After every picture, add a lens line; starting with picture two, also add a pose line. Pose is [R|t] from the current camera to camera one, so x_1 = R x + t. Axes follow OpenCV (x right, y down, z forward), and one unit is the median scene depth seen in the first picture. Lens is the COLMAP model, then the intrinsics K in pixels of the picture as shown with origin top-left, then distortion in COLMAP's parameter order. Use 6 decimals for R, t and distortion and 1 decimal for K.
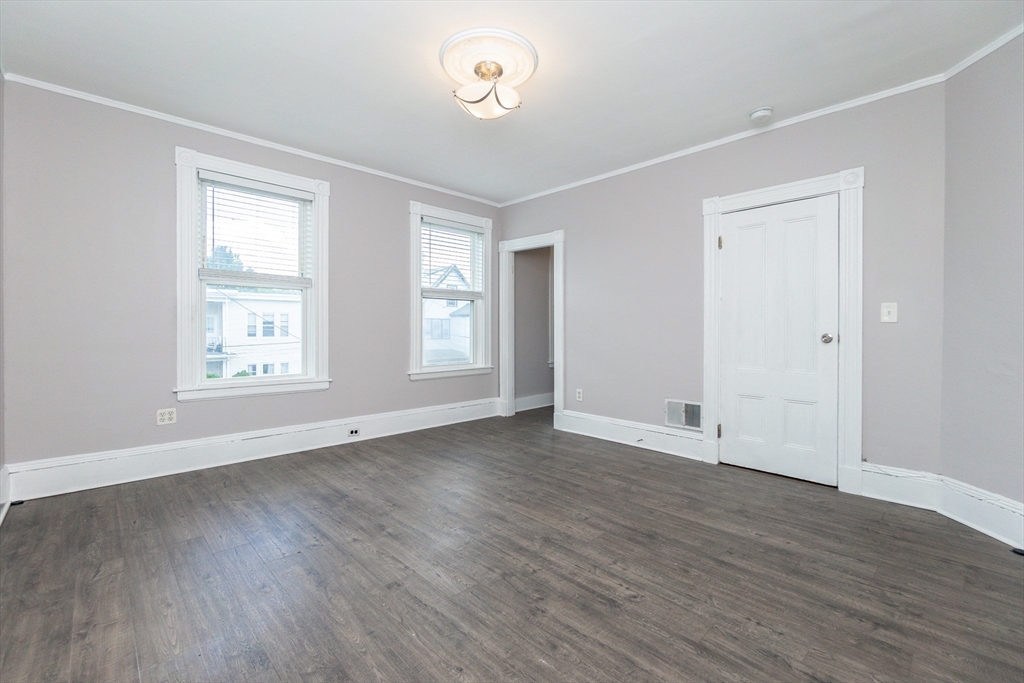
lens RADIAL K [[448.9, 0, 512.7], [0, 448.9, 330.3], [0, 0, 1]] dist [-0.006818, -0.000117]
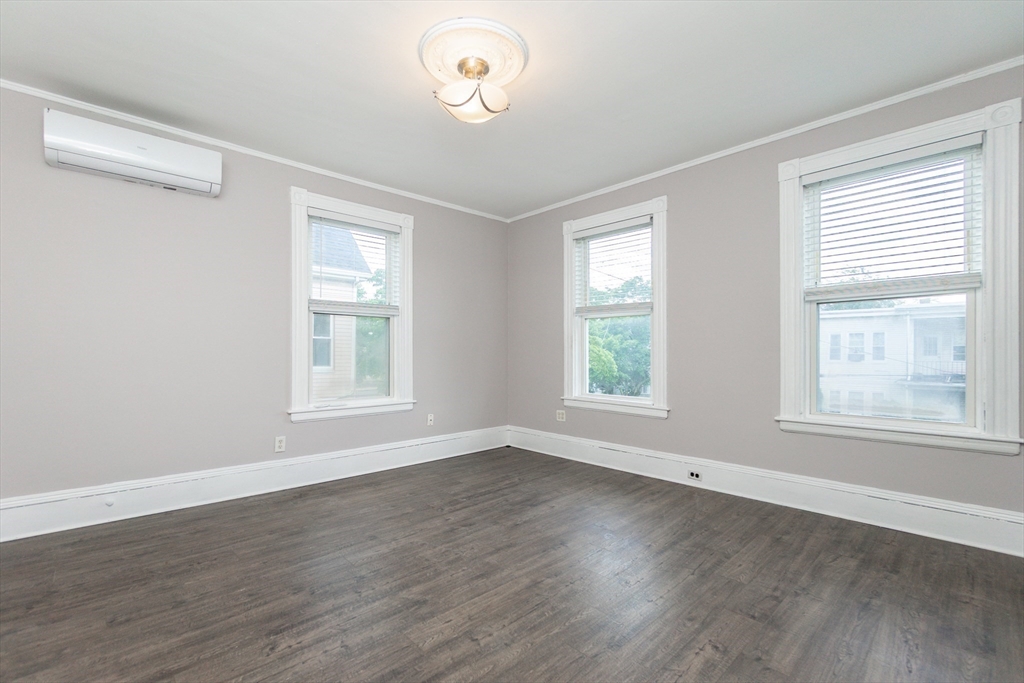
lens RADIAL K [[450.1, 0, 492.2], [0, 450.1, 354.2], [0, 0, 1]] dist [-0.006481, 0.000198]
pose [[-0.041542, 0.000366, -0.999137, 0.800470], [0.000346, 1.000000, 0.000352, -0.004203], [0.999137, -0.000331, -0.041542, 1.019093]]
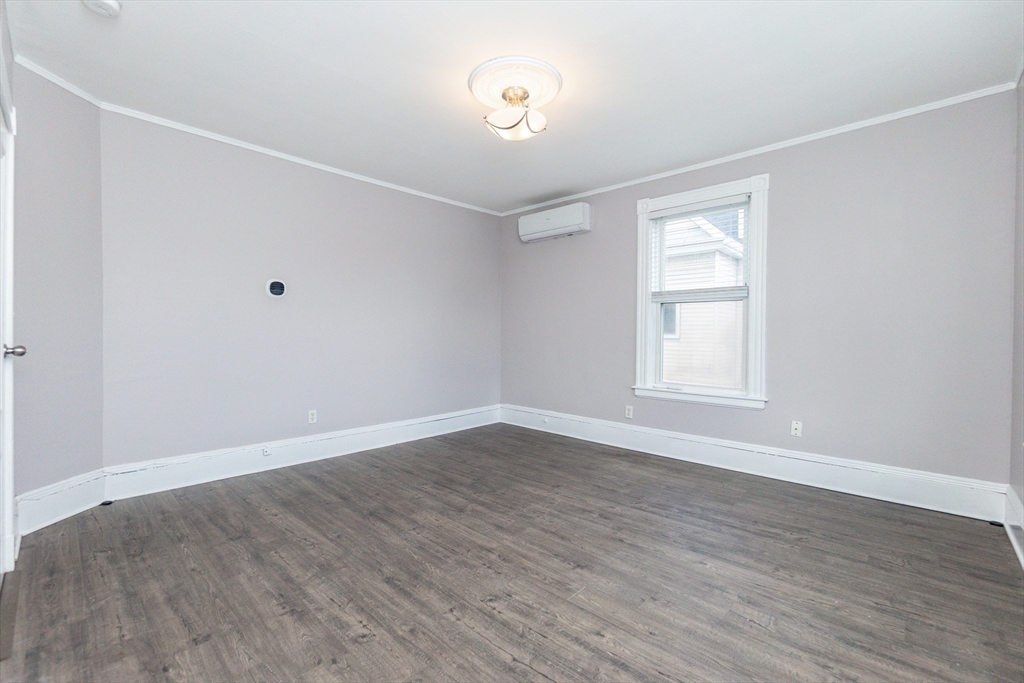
lens RADIAL K [[429.2, 0, 512.4], [0, 429.2, 336.1], [0, 0, 1]] dist [-0.002255, 0.000085]
pose [[-0.998778, -0.011221, -0.048132, -0.003148], [-0.011386, 0.999930, 0.003159, -0.016732], [0.048094, 0.003703, -0.998836, 1.900669]]
